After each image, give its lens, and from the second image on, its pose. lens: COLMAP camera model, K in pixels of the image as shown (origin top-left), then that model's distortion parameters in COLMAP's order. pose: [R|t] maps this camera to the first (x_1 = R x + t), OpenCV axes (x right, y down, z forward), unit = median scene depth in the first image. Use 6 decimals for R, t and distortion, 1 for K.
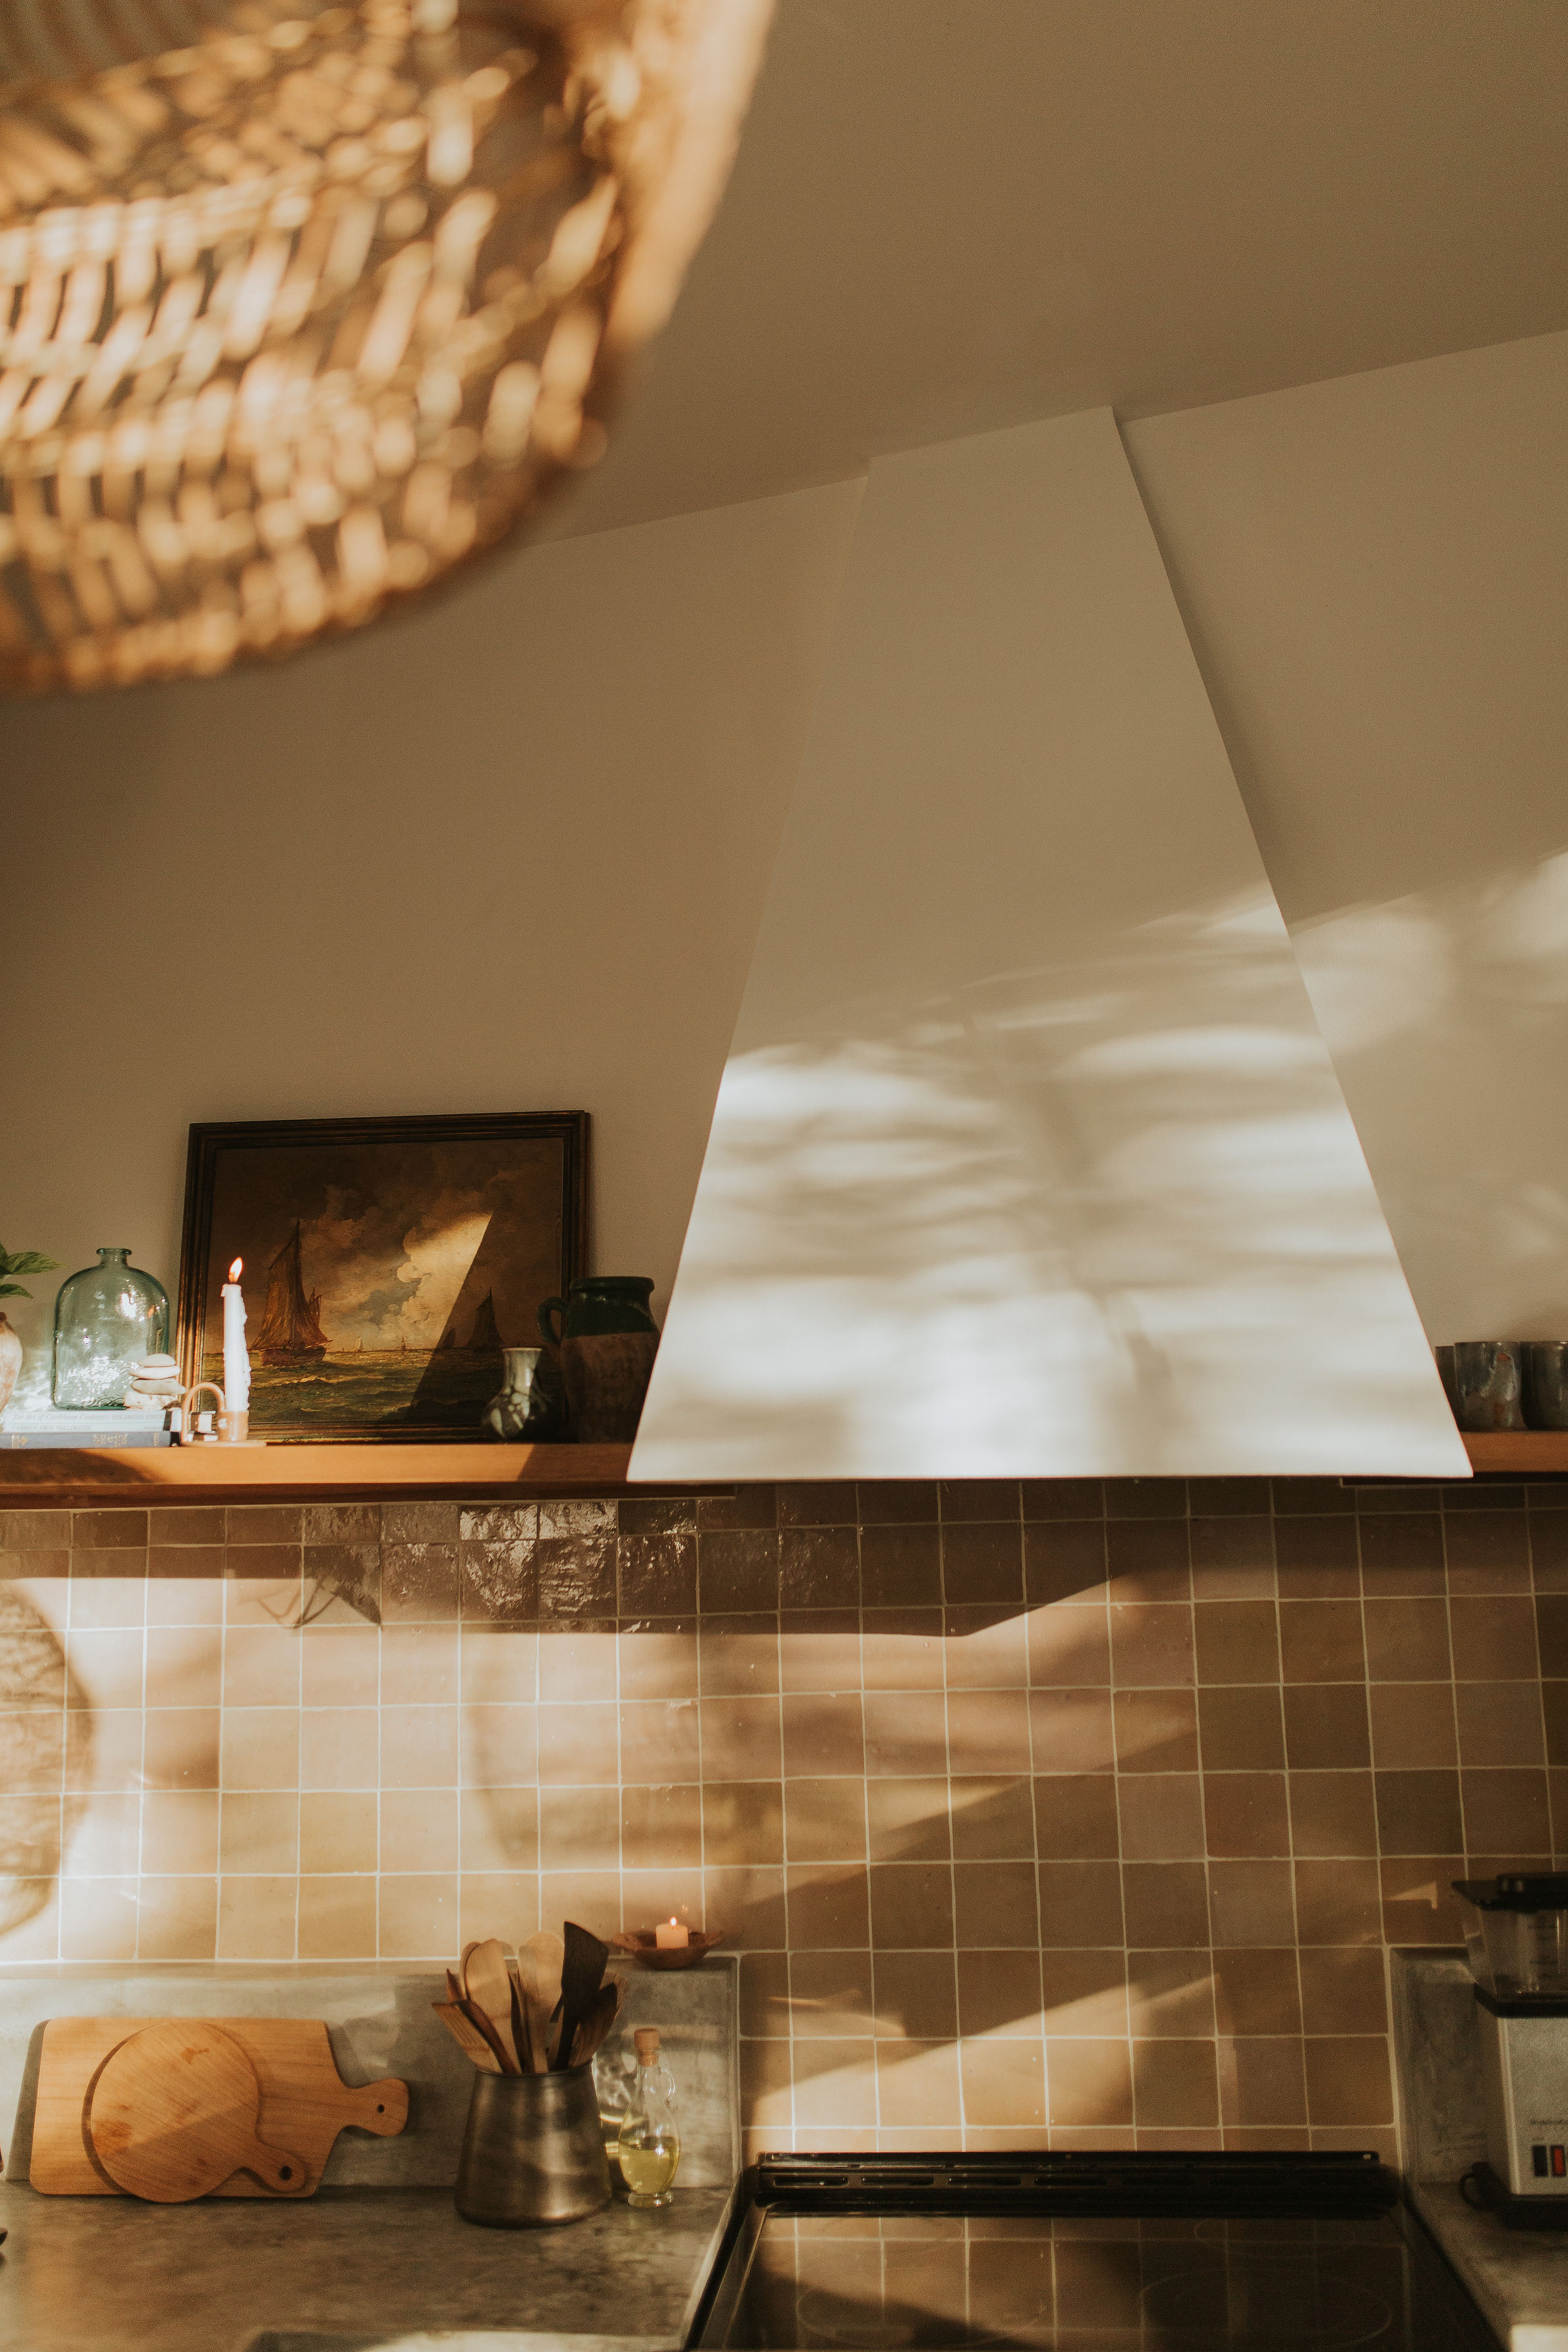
lens RADIAL K [[2308.2, 0, 781.9], [0, 2308.2, 1168.0], [0, 0, 1]] dist [0.010018, 0.000000]
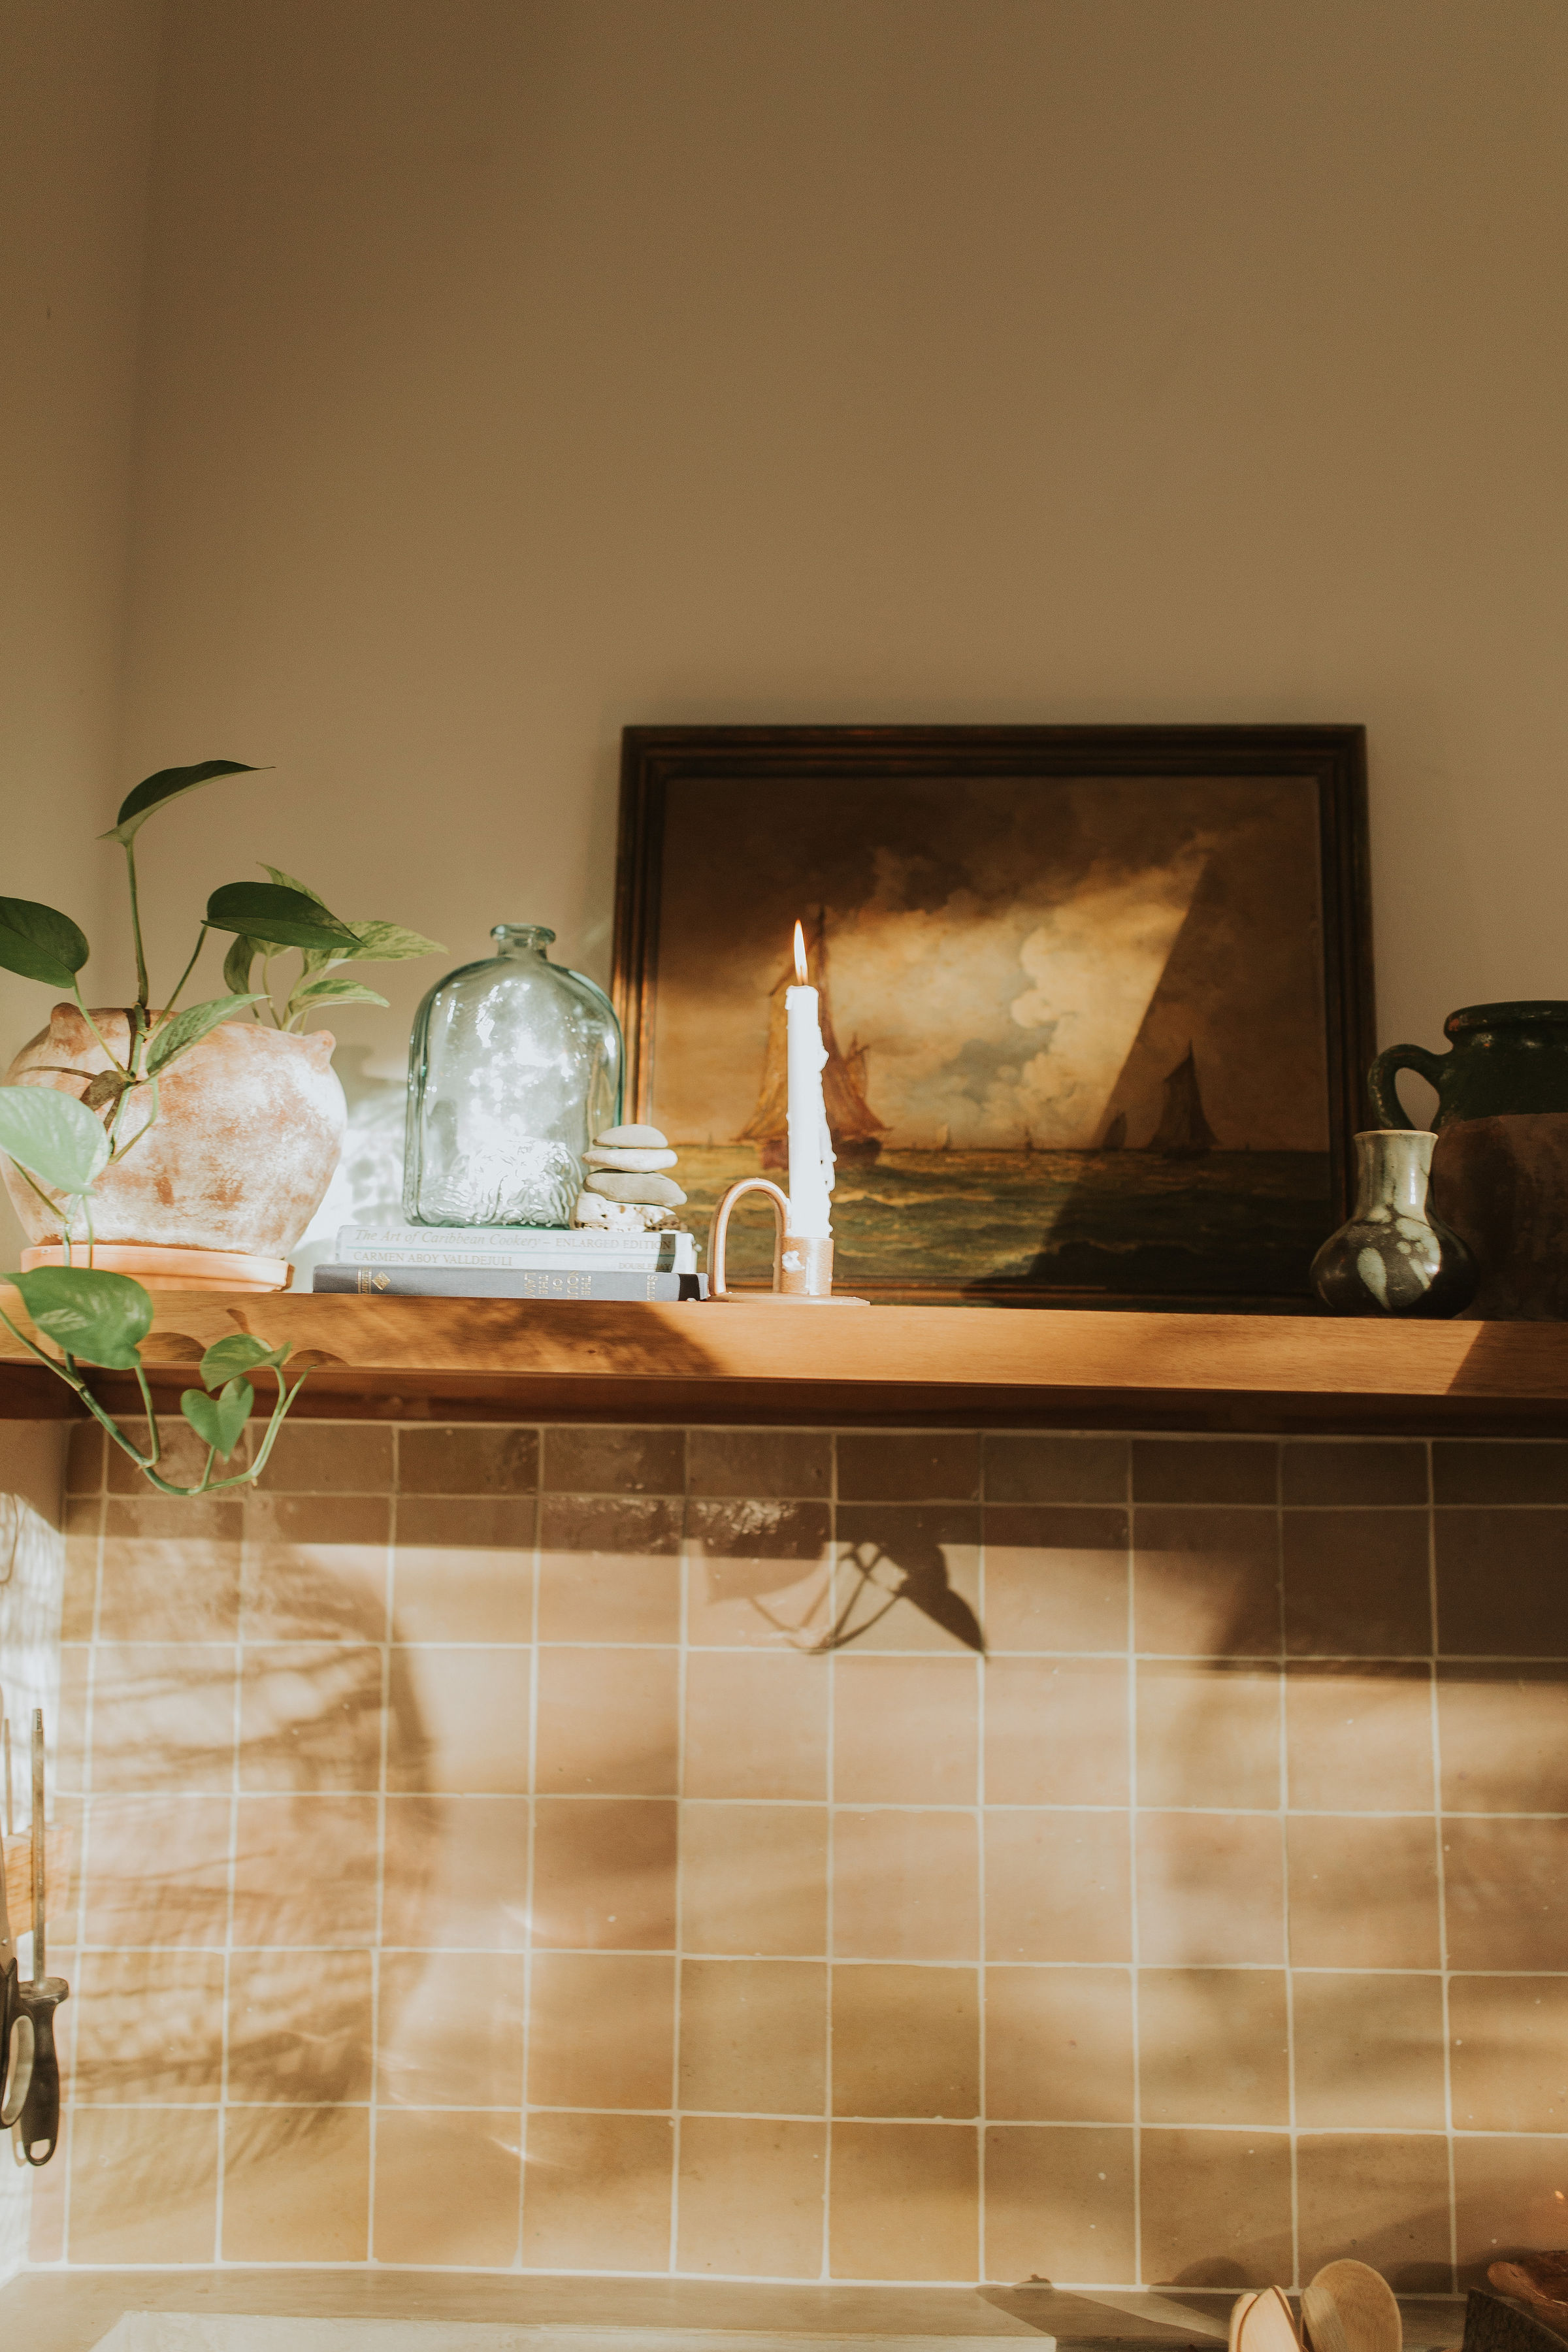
lens RADIAL K [[2308.2, 0, 790.7], [0, 2308.2, 1185.8], [0, 0, 1]] dist [0.010018, 0.000000]
pose [[0.998628, 0.037457, 0.036587, -0.254023], [-0.038694, 0.998682, 0.033705, 0.075689], [-0.035276, -0.035075, 0.998762, 0.490818]]
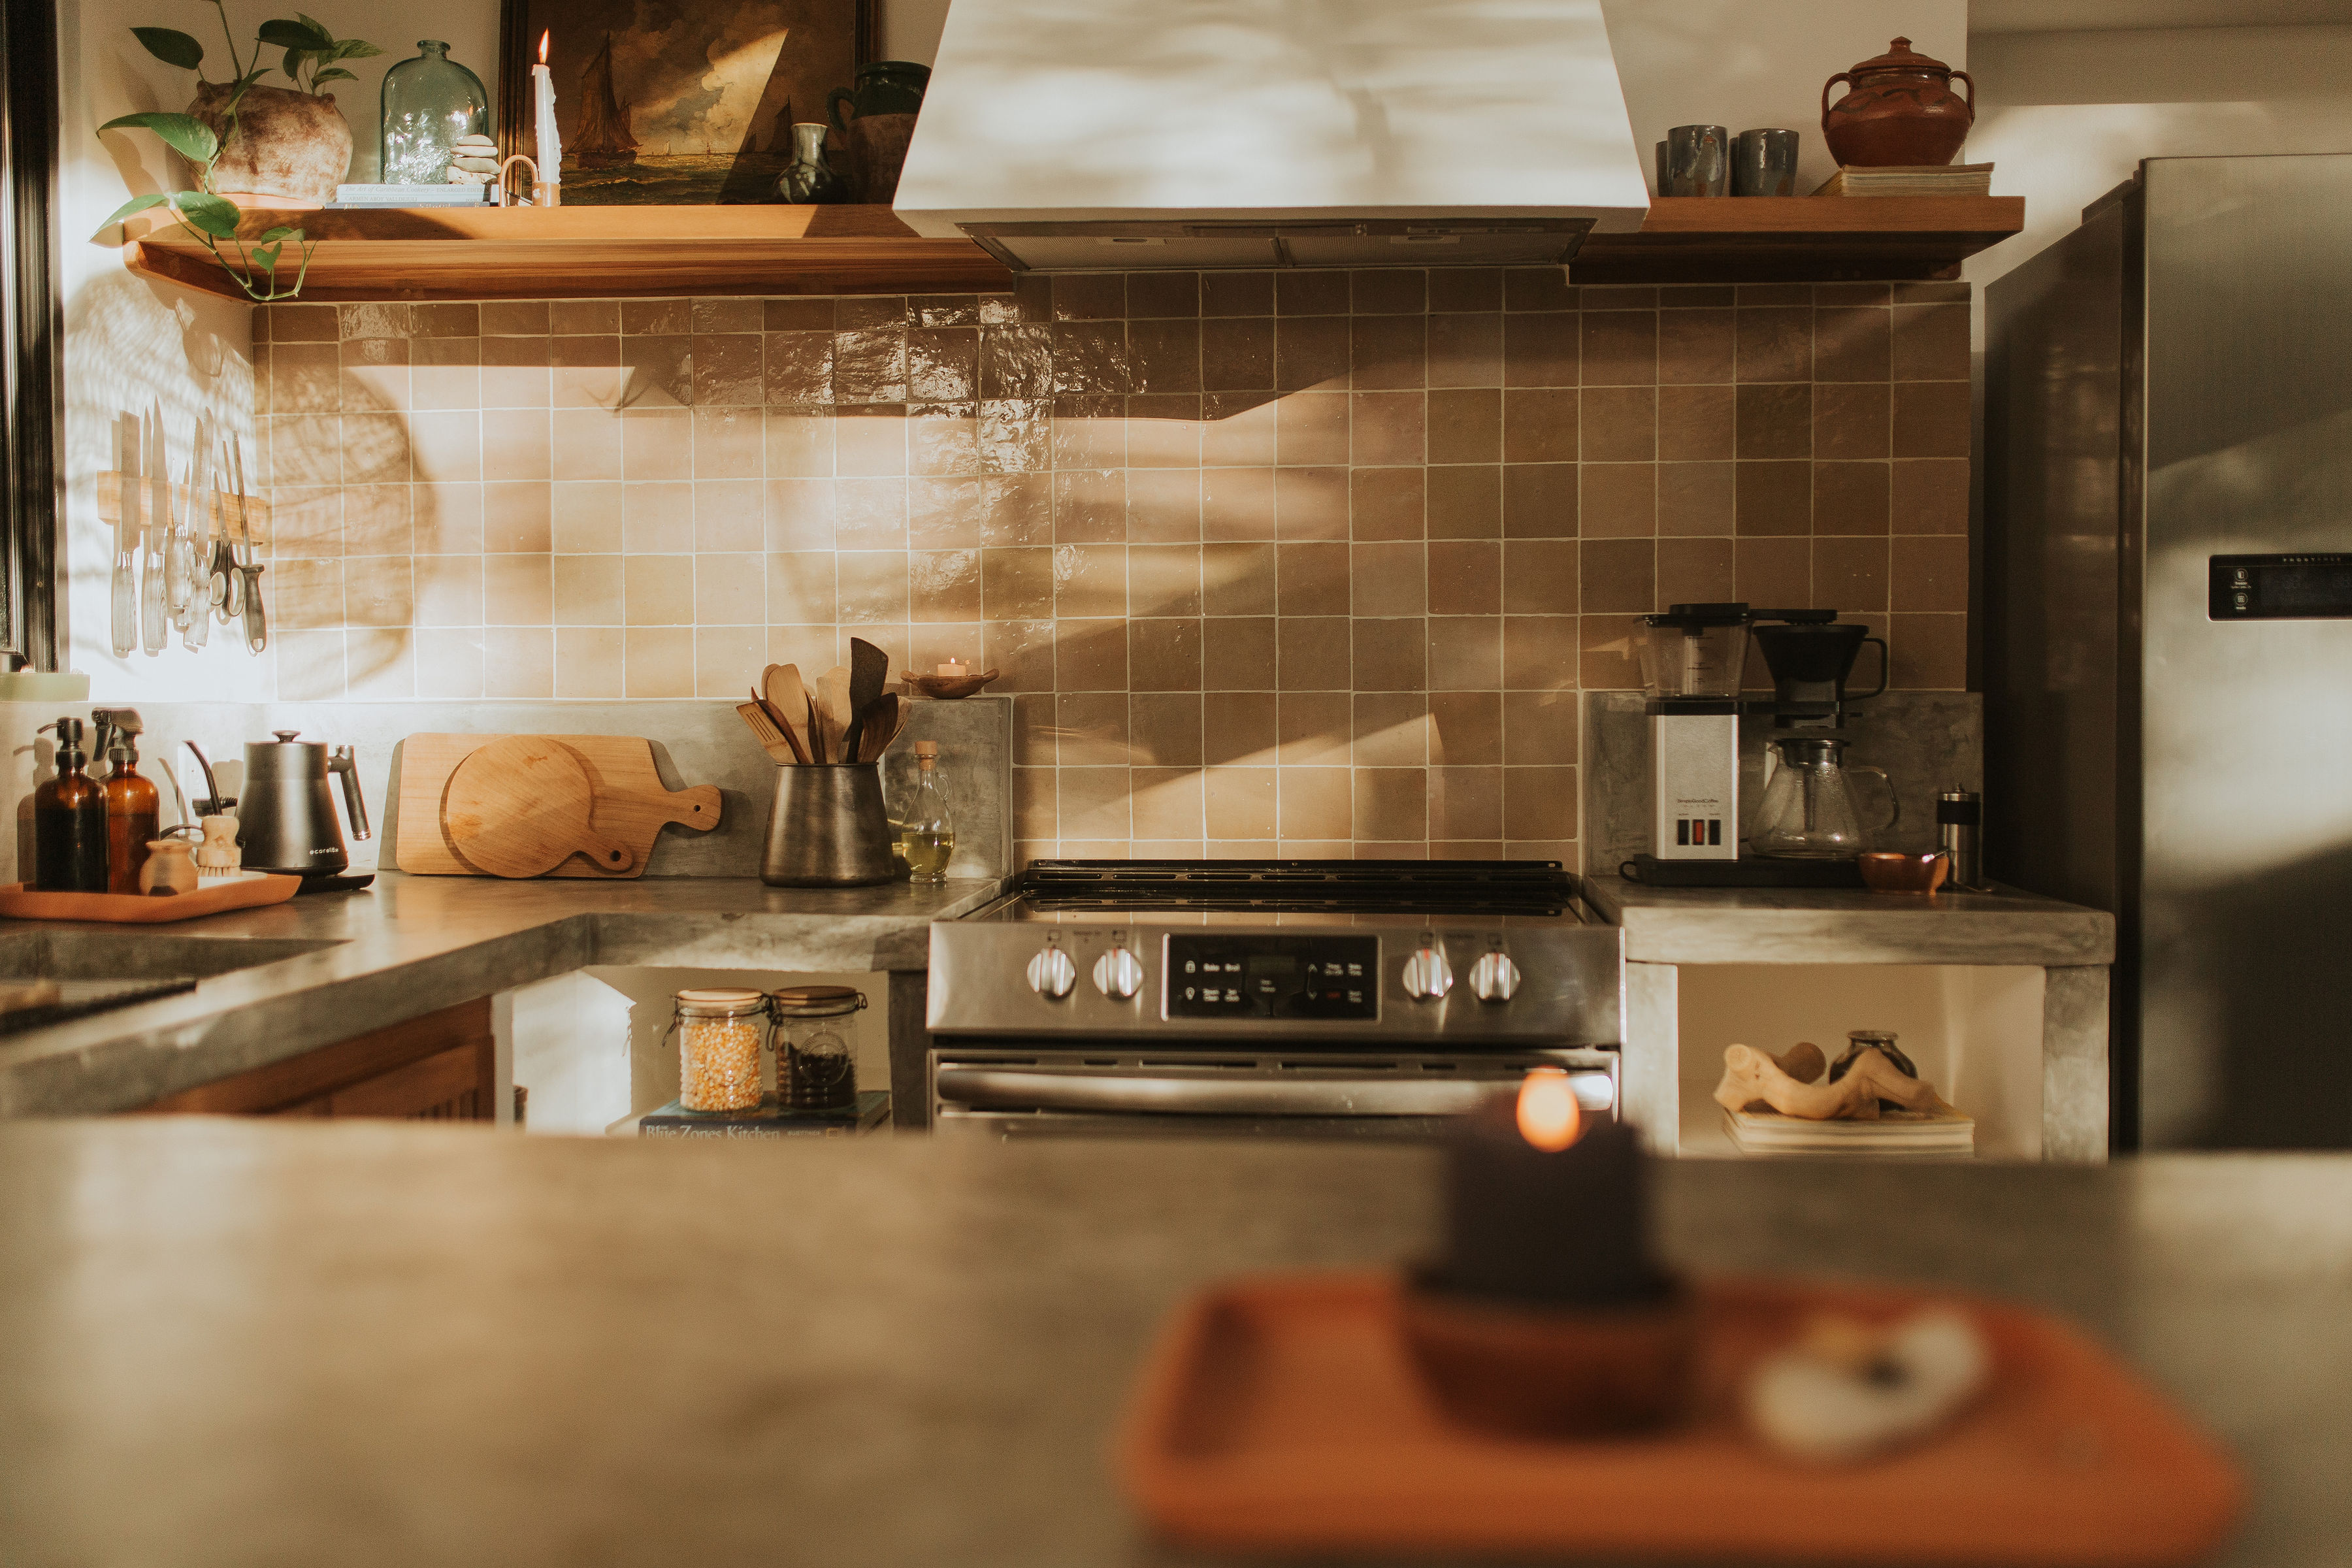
lens RADIAL K [[2308.2, 0, 1168.0], [0, 2308.2, 783.8], [0, 0, 1]] dist [0.010018, 0.000000]
pose [[0.999814, 0.018608, -0.005081, 0.064792], [-0.017179, 0.978792, 0.204134, 0.151617], [0.008772, -0.204009, 0.978930, -0.118407]]
